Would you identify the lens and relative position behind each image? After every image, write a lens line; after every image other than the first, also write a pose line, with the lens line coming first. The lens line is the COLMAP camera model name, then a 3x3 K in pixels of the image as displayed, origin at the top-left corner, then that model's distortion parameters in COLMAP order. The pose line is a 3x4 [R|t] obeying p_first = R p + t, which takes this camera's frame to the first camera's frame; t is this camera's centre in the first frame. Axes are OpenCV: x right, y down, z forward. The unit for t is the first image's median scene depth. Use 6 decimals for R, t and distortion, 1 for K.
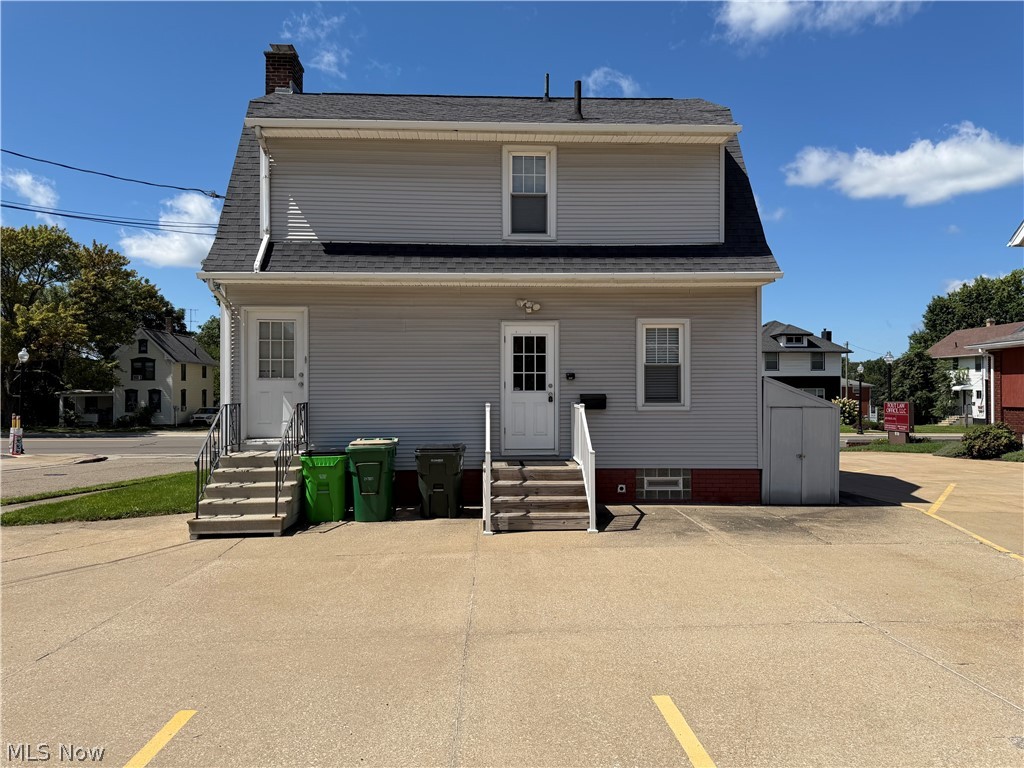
lens RADIAL K [[716.1, 0, 513.6], [0, 716.1, 387.8], [0, 0, 1]] dist [0.085655, -0.114102]
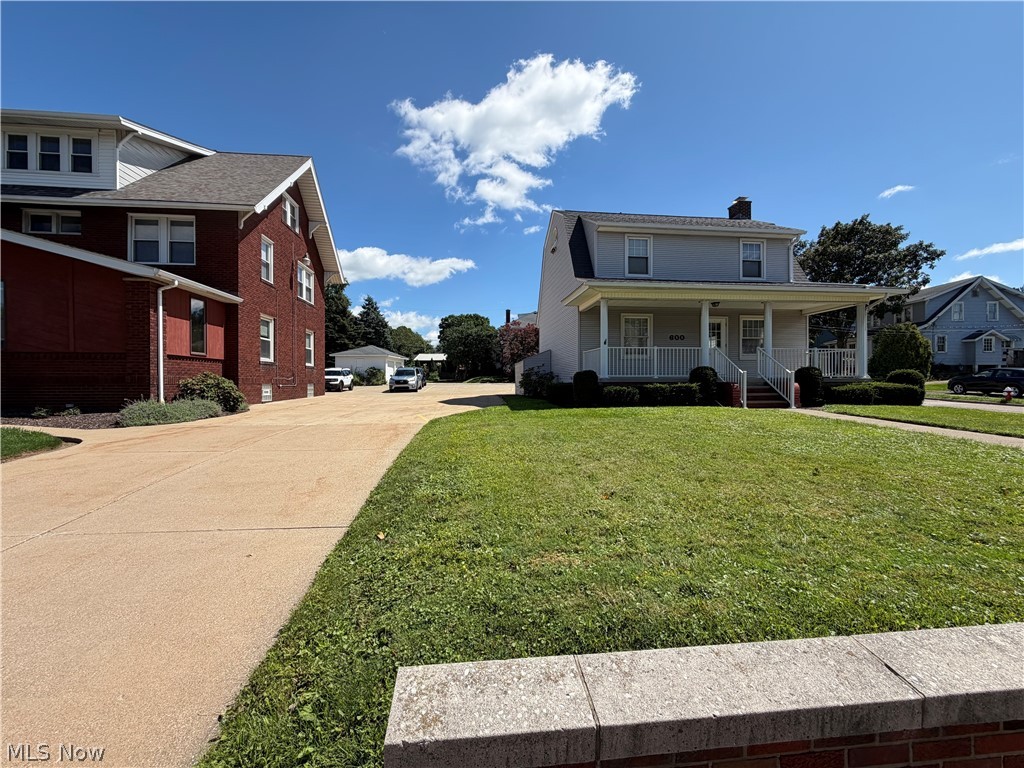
lens RADIAL K [[405.0, 0, 513.0], [0, 405.0, 382.5], [0, 0, 1]] dist [-0.002606, -0.000005]
pose [[-0.998830, 0.005555, -0.048044, 0.474784], [0.005604, 0.999984, -0.000876, 0.093811], [0.048038, -0.001144, -0.998845, 2.238479]]
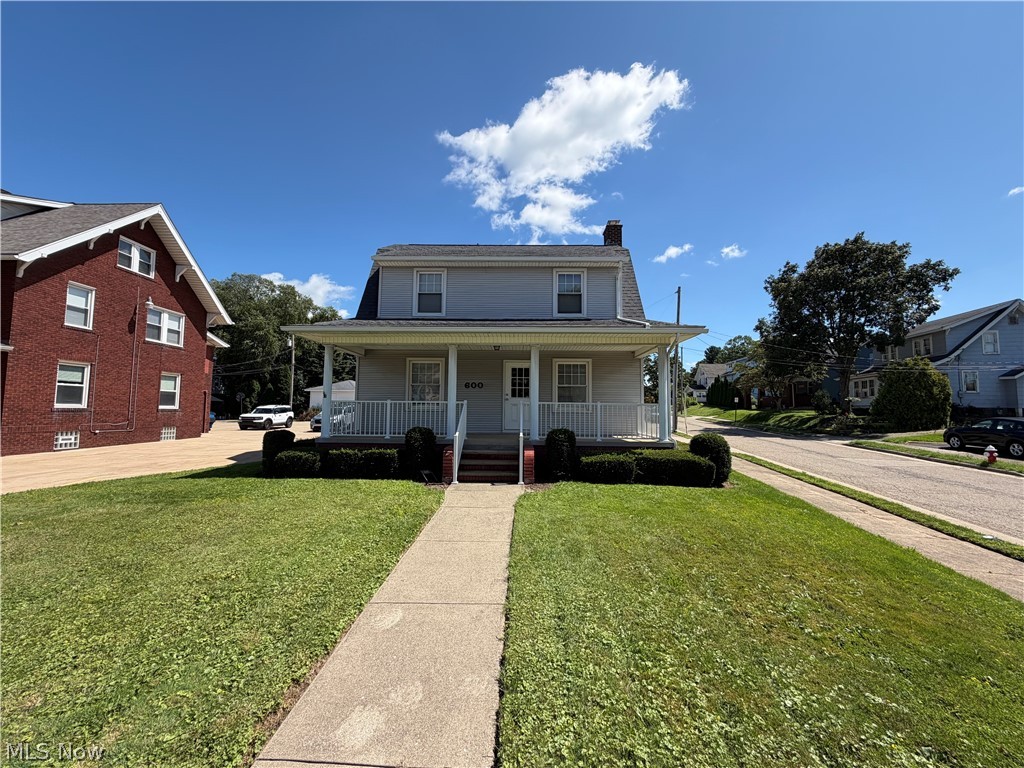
lens RADIAL K [[405.0, 0, 512.0], [0, 405.0, 384.0], [0, 0, 1]] dist [0.000883, -0.000077]
pose [[-0.996658, -0.000509, 0.081691, -0.143532], [-0.006354, 0.997435, -0.071297, 0.039967], [-0.081445, -0.071578, -0.994104, 2.095654]]
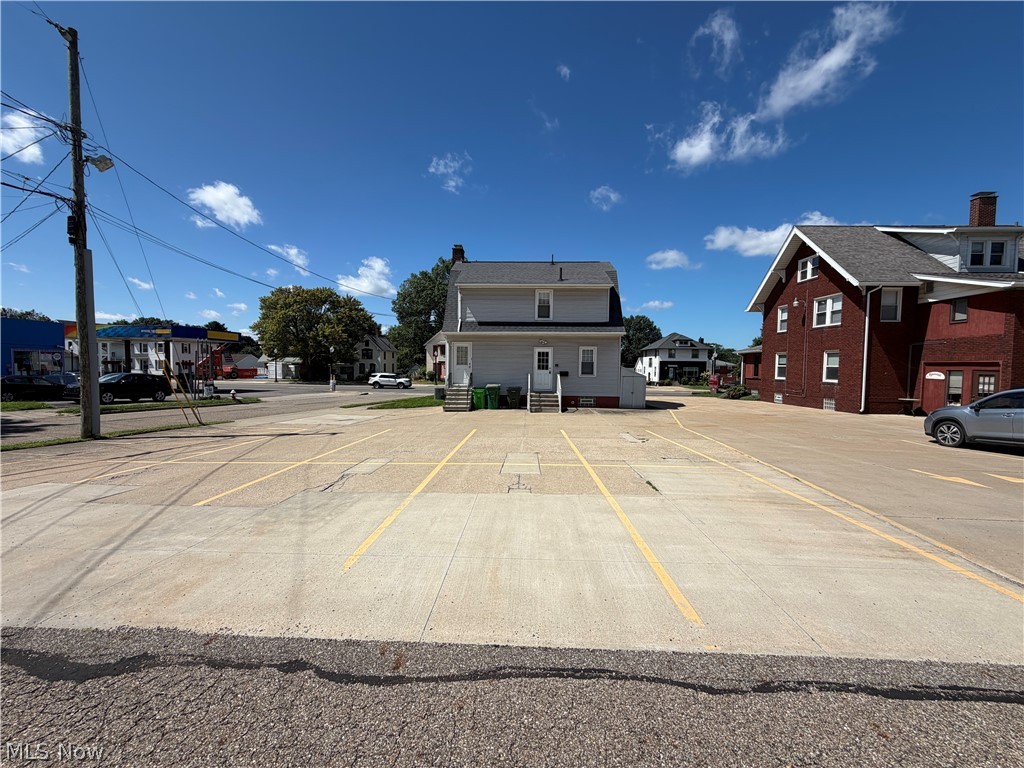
lens RADIAL K [[405.0, 0, 512.0], [0, 405.0, 384.0], [0, 0, 1]] dist [0.000883, -0.000077]
pose [[0.996633, 0.016641, -0.080288, 0.029839], [-0.012502, 0.998580, 0.051784, -0.023313], [0.081036, -0.050606, 0.995426, -0.728817]]
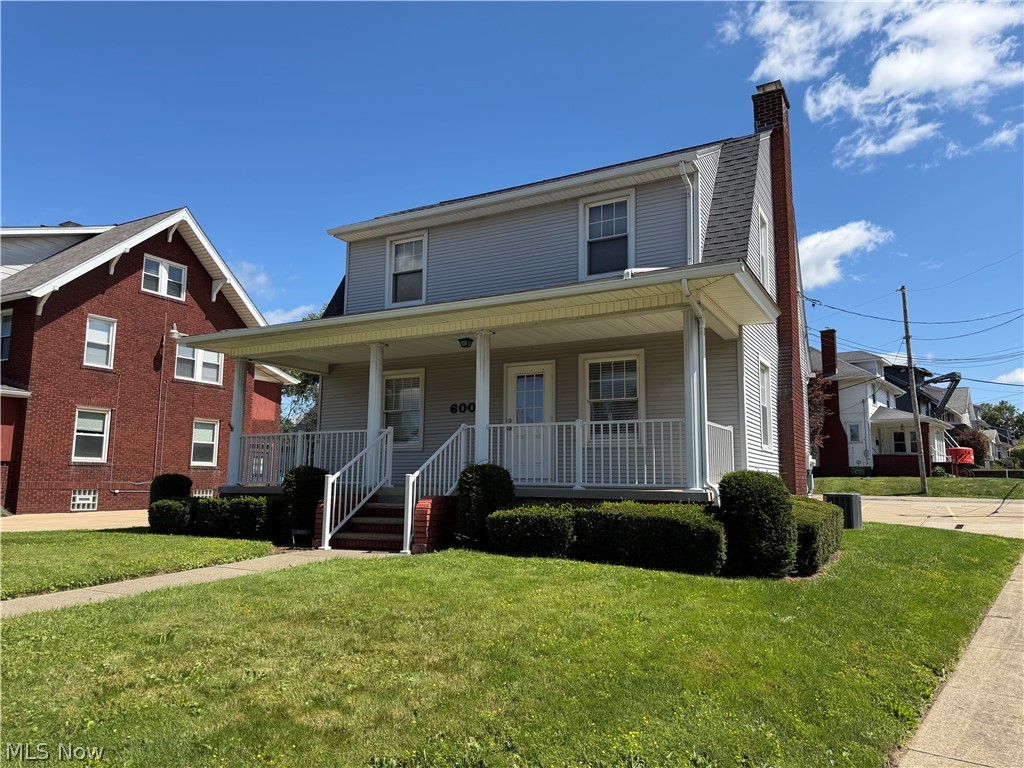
lens RADIAL K [[716.1, 0, 513.6], [0, 716.1, 387.8], [0, 0, 1]] dist [0.085655, -0.114102]
pose [[-0.846998, 0.067519, 0.527291, -0.555348], [-0.006857, 0.990431, -0.137837, 0.085926], [-0.531552, -0.120363, -0.838430, 2.004236]]
